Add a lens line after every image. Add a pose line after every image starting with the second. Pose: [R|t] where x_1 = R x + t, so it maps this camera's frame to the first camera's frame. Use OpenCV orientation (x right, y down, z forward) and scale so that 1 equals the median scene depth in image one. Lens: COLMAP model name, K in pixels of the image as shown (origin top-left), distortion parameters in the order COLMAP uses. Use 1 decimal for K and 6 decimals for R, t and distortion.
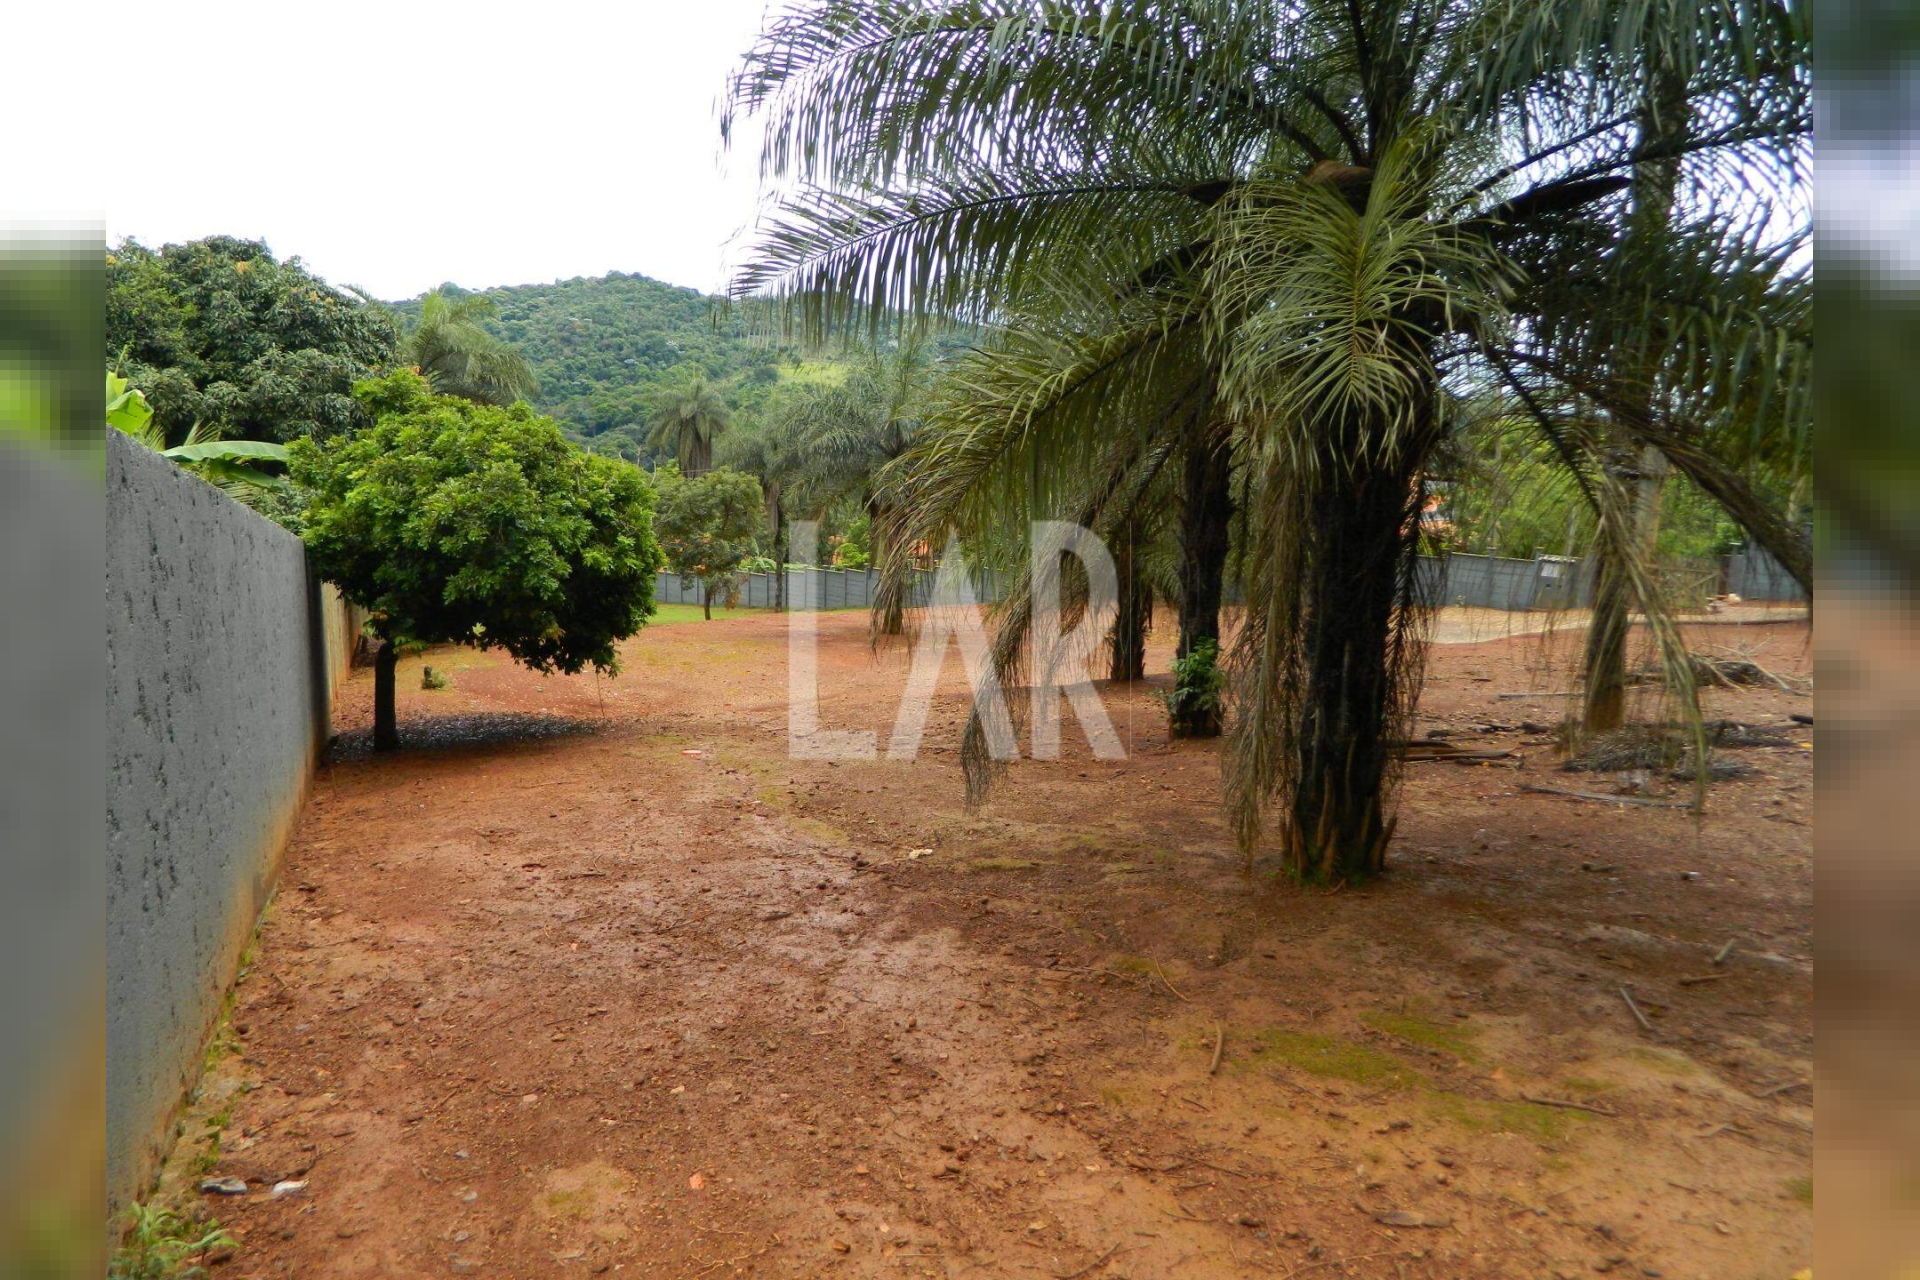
lens RADIAL K [[1291.7, 0, 954.2], [0, 1291.7, 618.6], [0, 0, 1]] dist [0.023939, -0.008571]
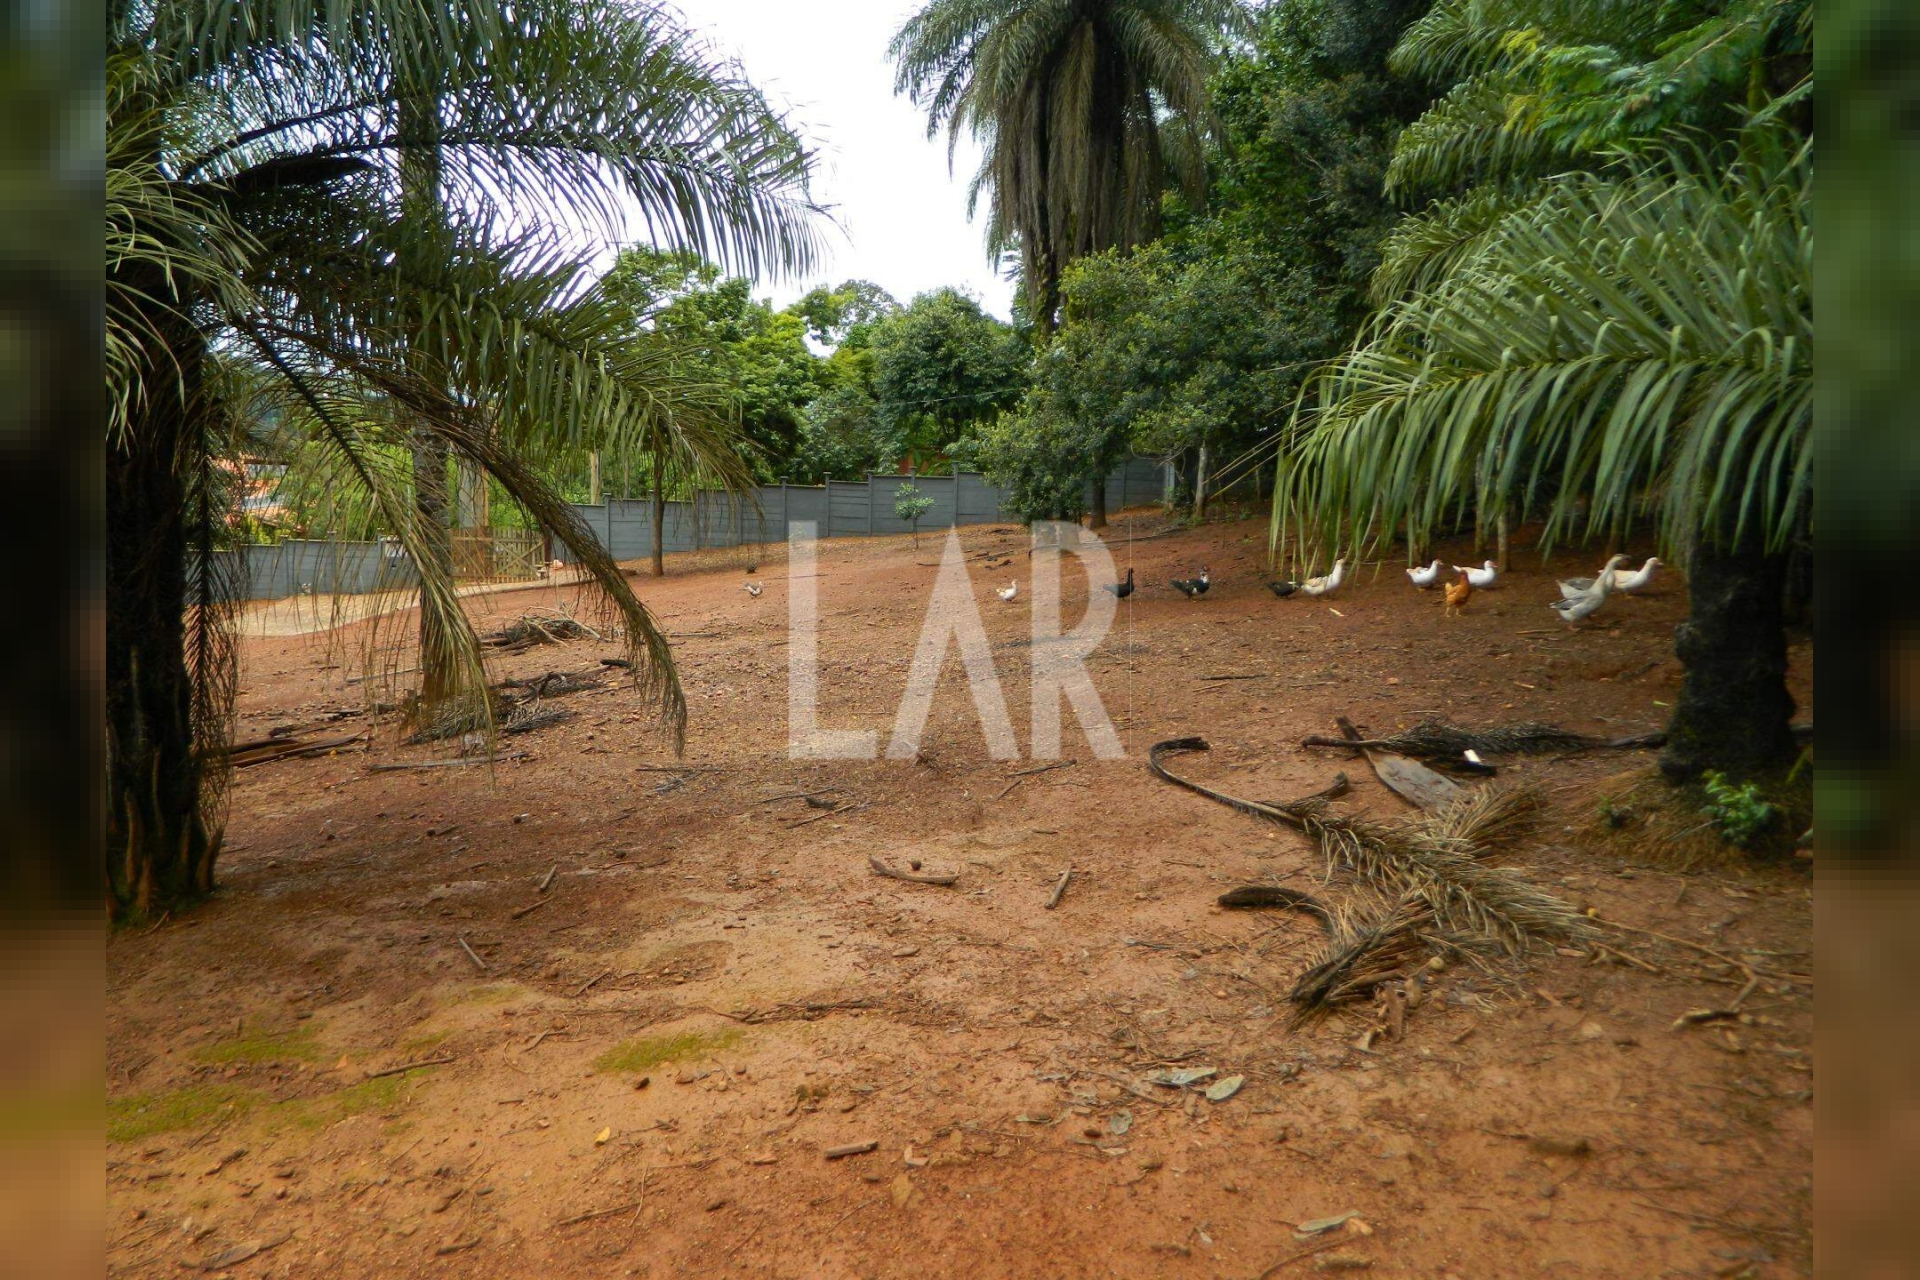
lens RADIAL K [[1290.7, 0, 954.6], [0, 1290.7, 619.0], [0, 0, 1]] dist [0.023881, -0.008070]
pose [[0.668666, -0.114400, 0.734710, 0.031990], [0.103872, 0.992776, 0.060048, 0.004083], [-0.736272, 0.036164, 0.675719, -0.015674]]
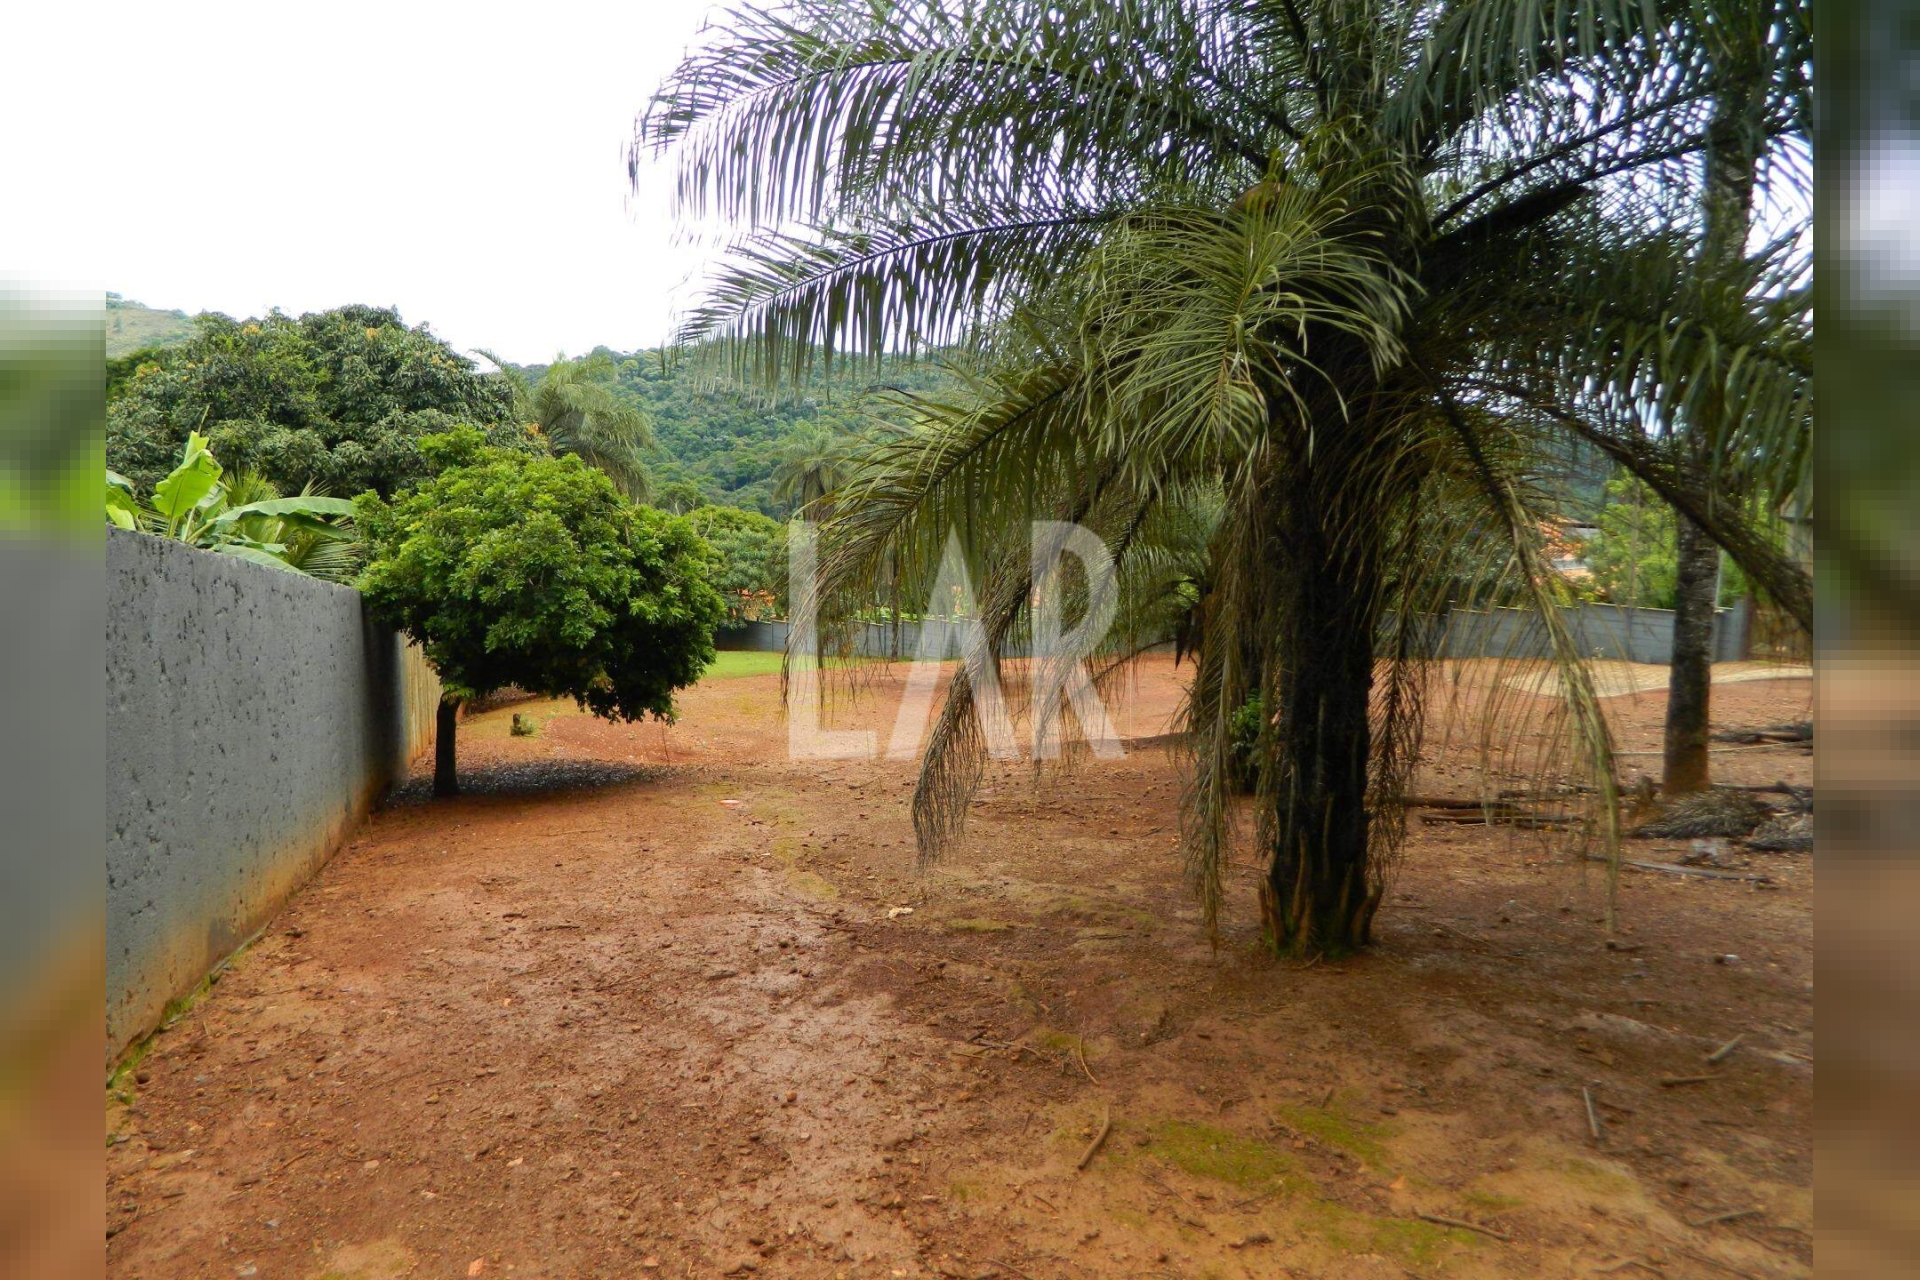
lens RADIAL K [[1290.7, 0, 954.6], [0, 1290.7, 619.0], [0, 0, 1]] dist [0.023881, -0.008070]
pose [[0.994801, 0.000328, -0.101834, 0.153053], [-0.004265, 0.999252, -0.038446, 0.000126], [0.101745, 0.038680, 0.994058, 0.052490]]
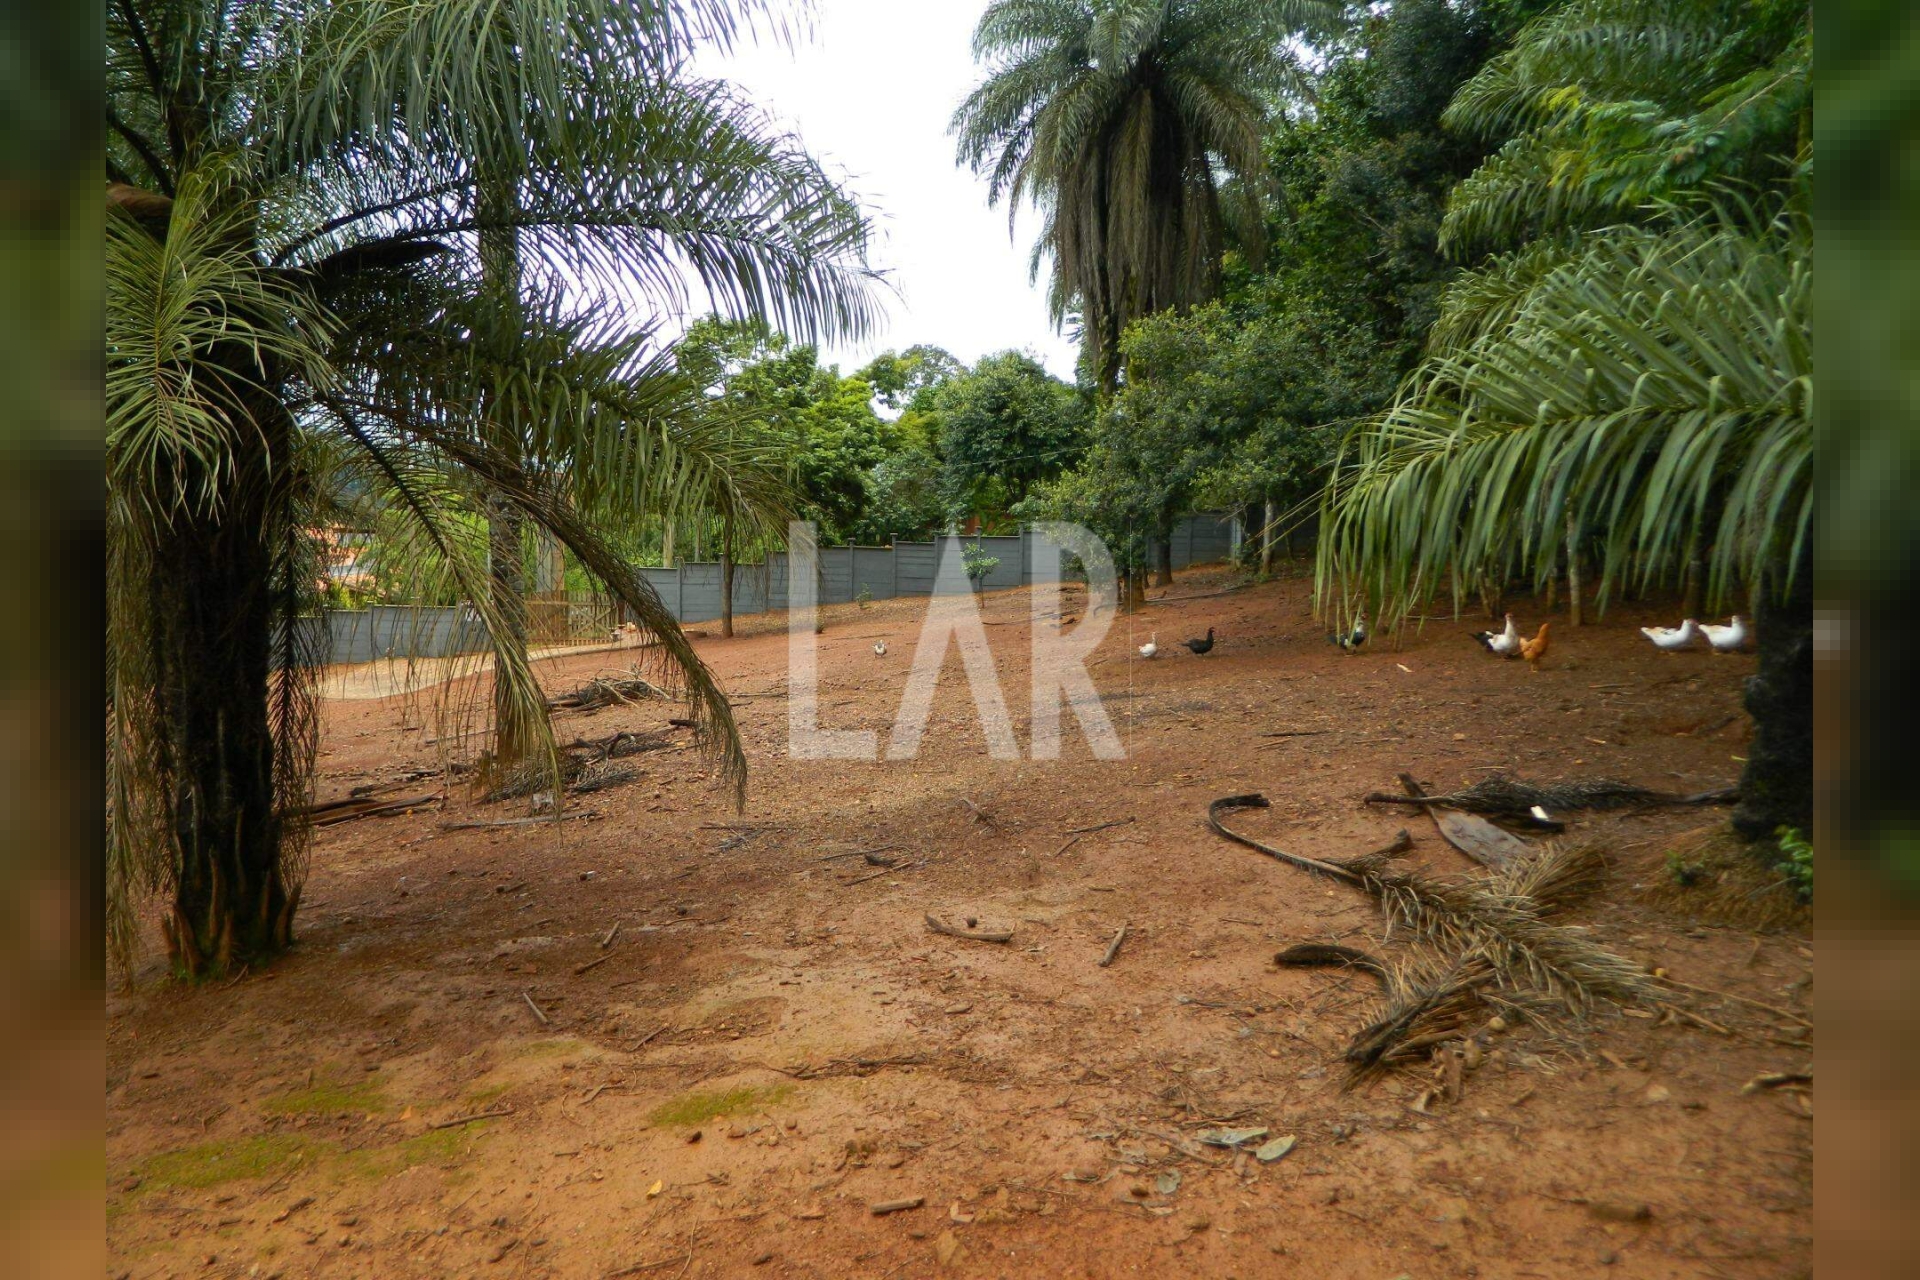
lens RADIAL K [[1290.7, 0, 954.6], [0, 1290.7, 619.0], [0, 0, 1]] dist [0.023881, -0.008070]
pose [[0.706201, -0.086529, 0.702704, 0.032450], [0.113356, 0.993519, 0.008419, 0.006747], [-0.698878, 0.073711, 0.711432, -0.031232]]
